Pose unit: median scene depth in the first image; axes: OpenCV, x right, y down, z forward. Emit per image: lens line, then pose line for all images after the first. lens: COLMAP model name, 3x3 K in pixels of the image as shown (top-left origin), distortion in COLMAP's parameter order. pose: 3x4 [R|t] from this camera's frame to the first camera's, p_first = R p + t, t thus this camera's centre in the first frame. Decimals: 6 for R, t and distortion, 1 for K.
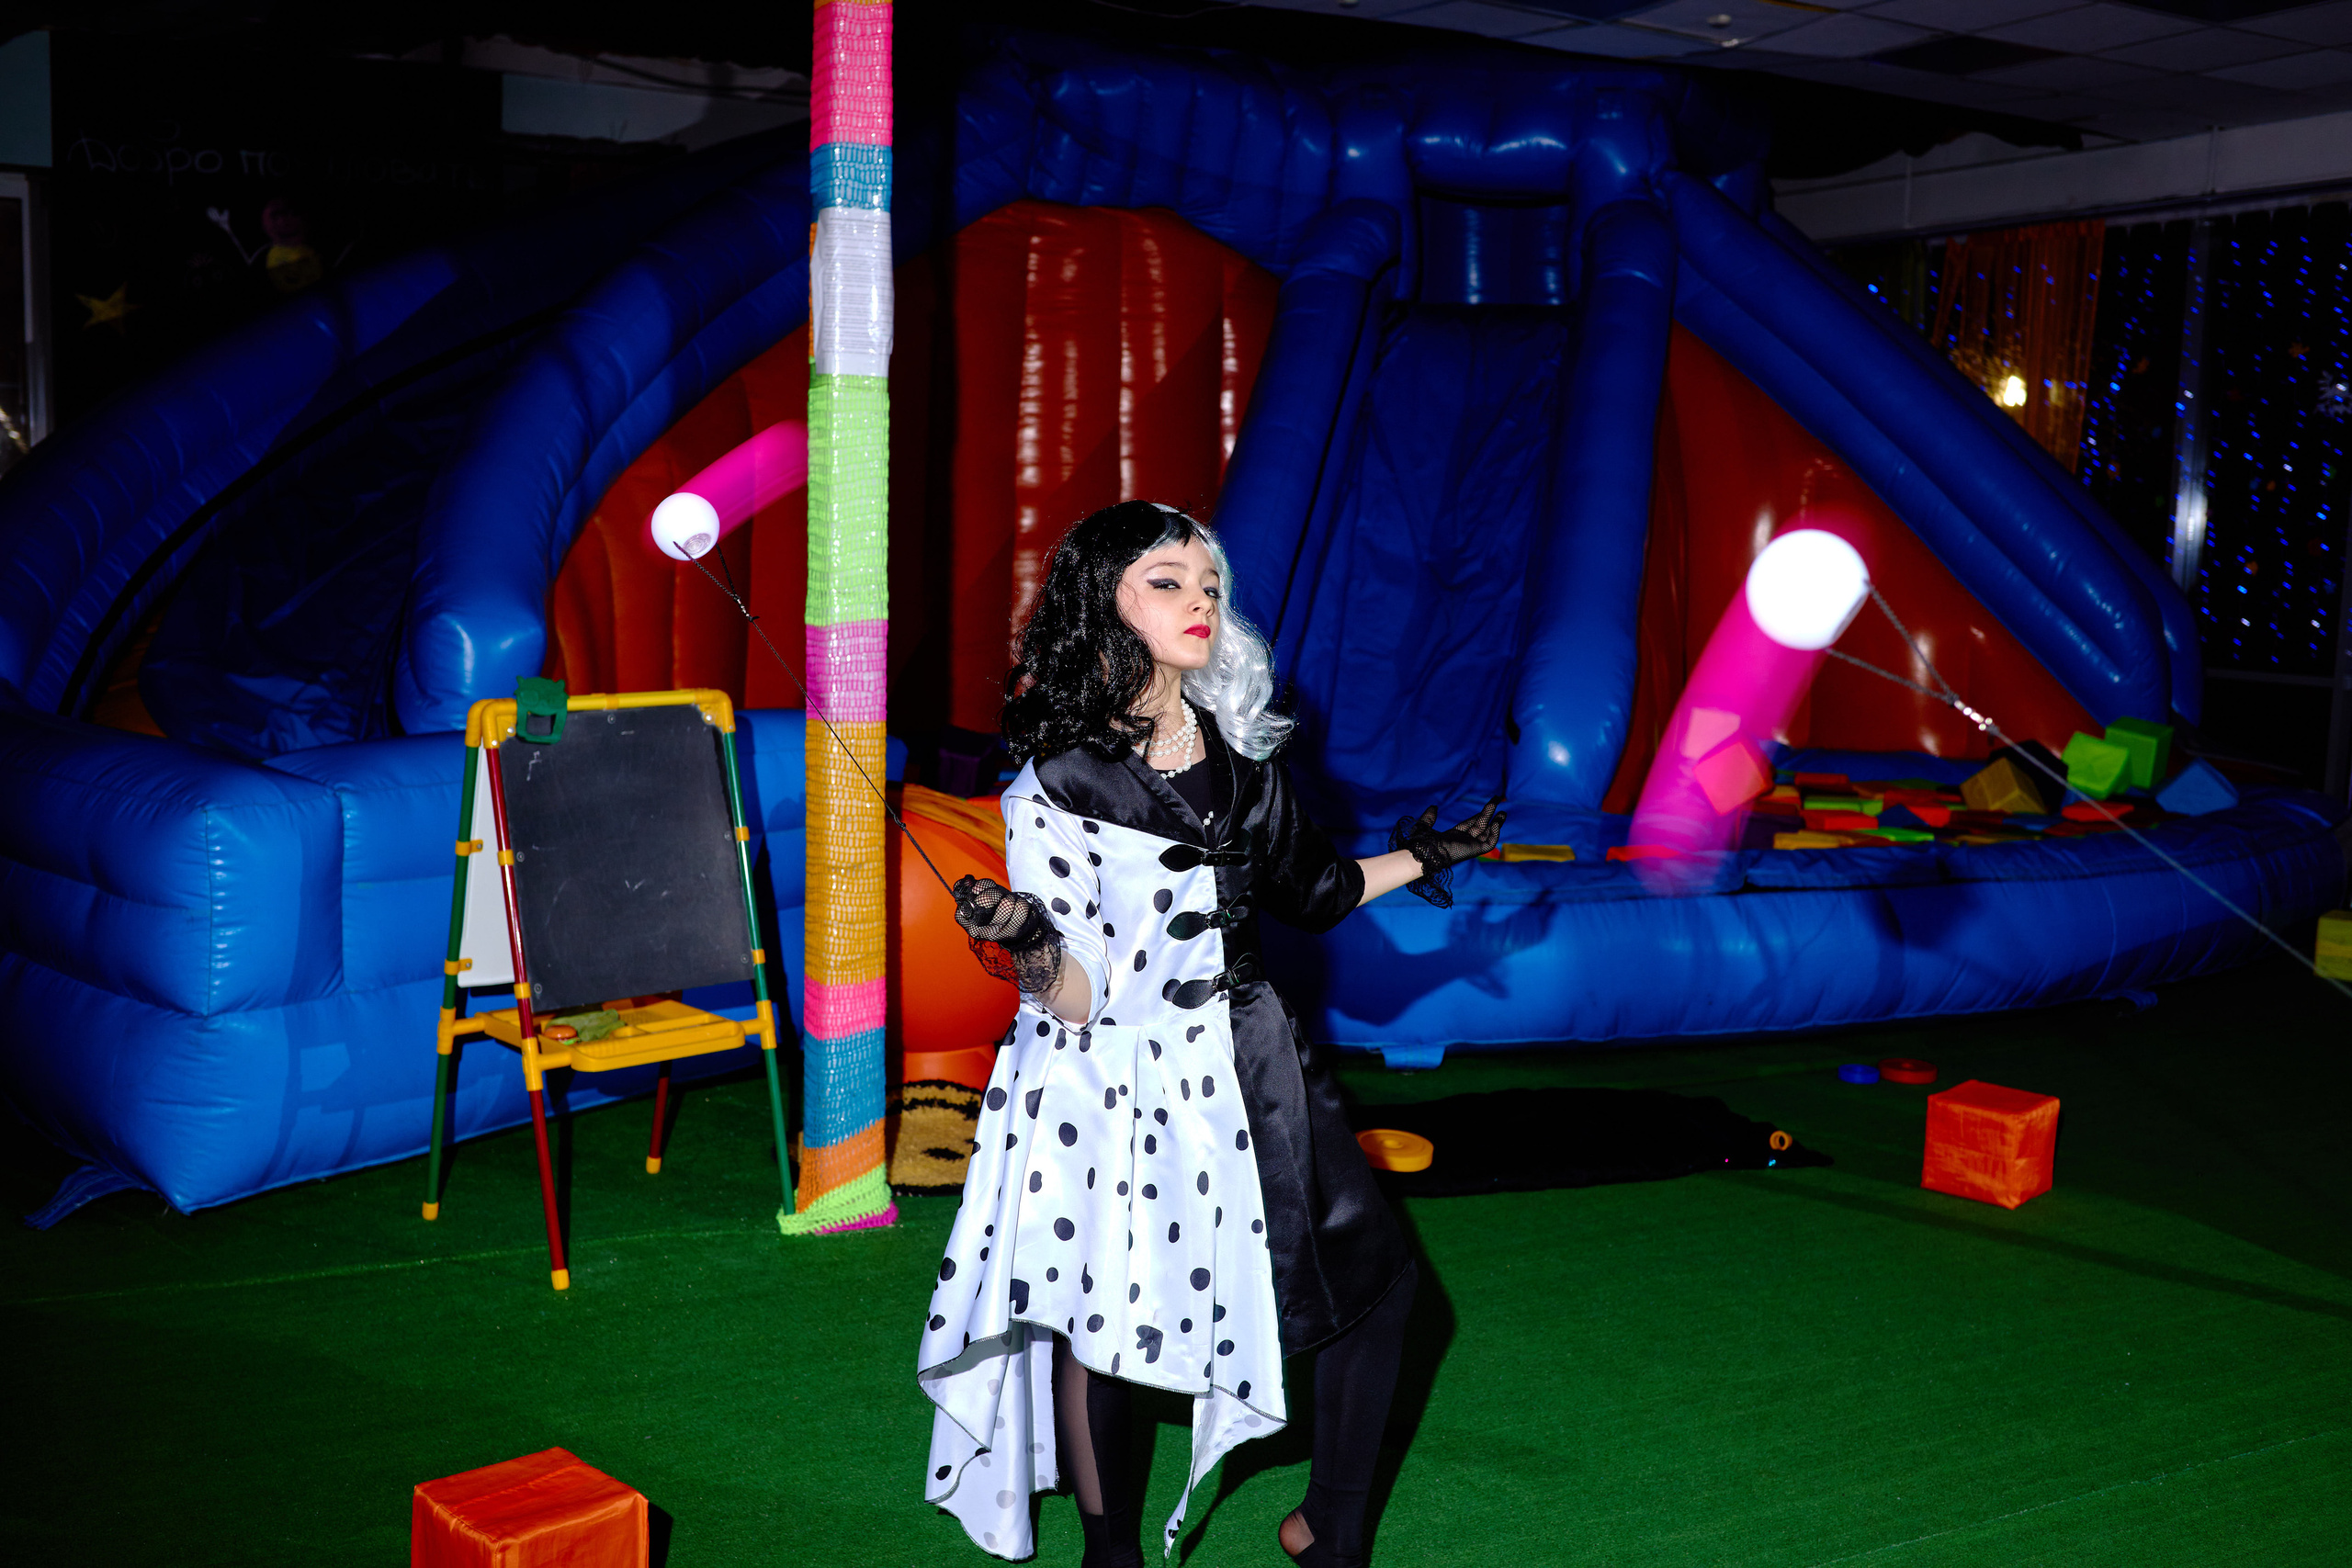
lens RADIAL K [[2251.9, 0, 1175.3], [0, 2251.9, 786.6], [0, 0, 1]] dist [-0.053967, 0.000000]
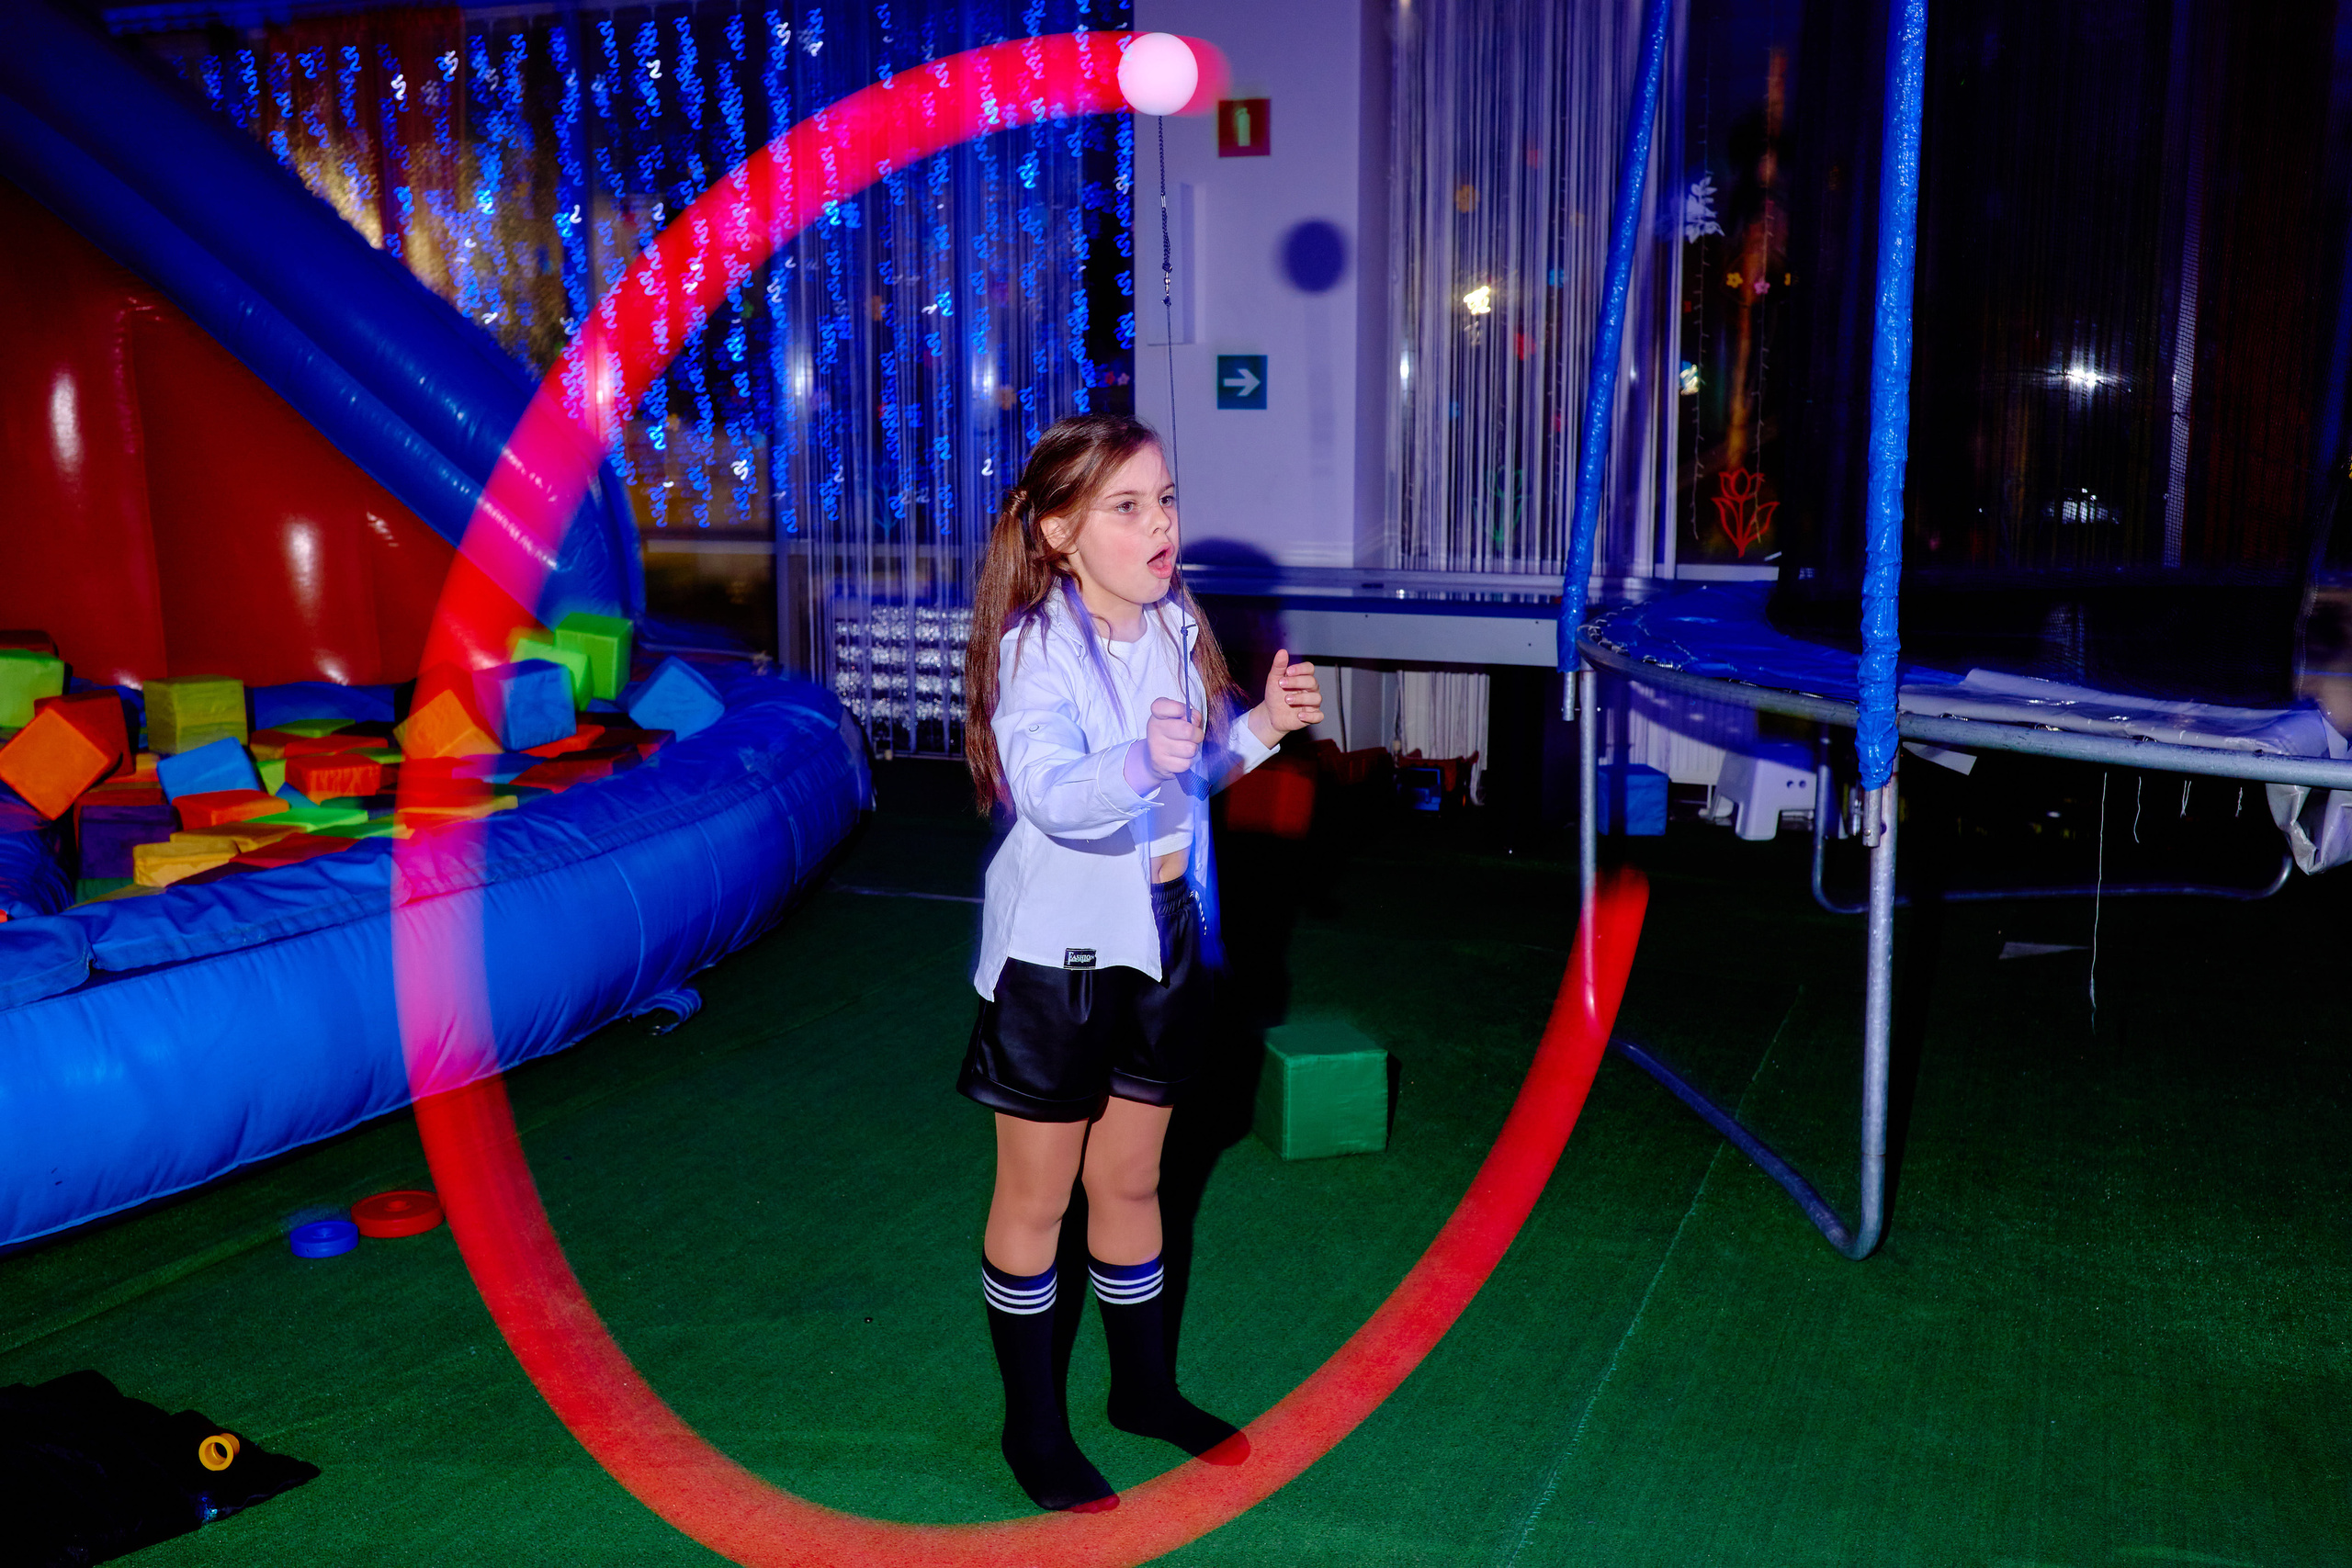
lens RADIAL K [[2251.9, 0, 1178.5], [0, 2251.9, 787.5], [0, 0, 1]] dist [-0.053967, 0.000000]
pose [[0.762064, -0.135588, 0.633147, 0.090830], [0.100127, 0.990744, 0.091653, -0.027451], [-0.639714, -0.006450, 0.768586, 0.305407]]
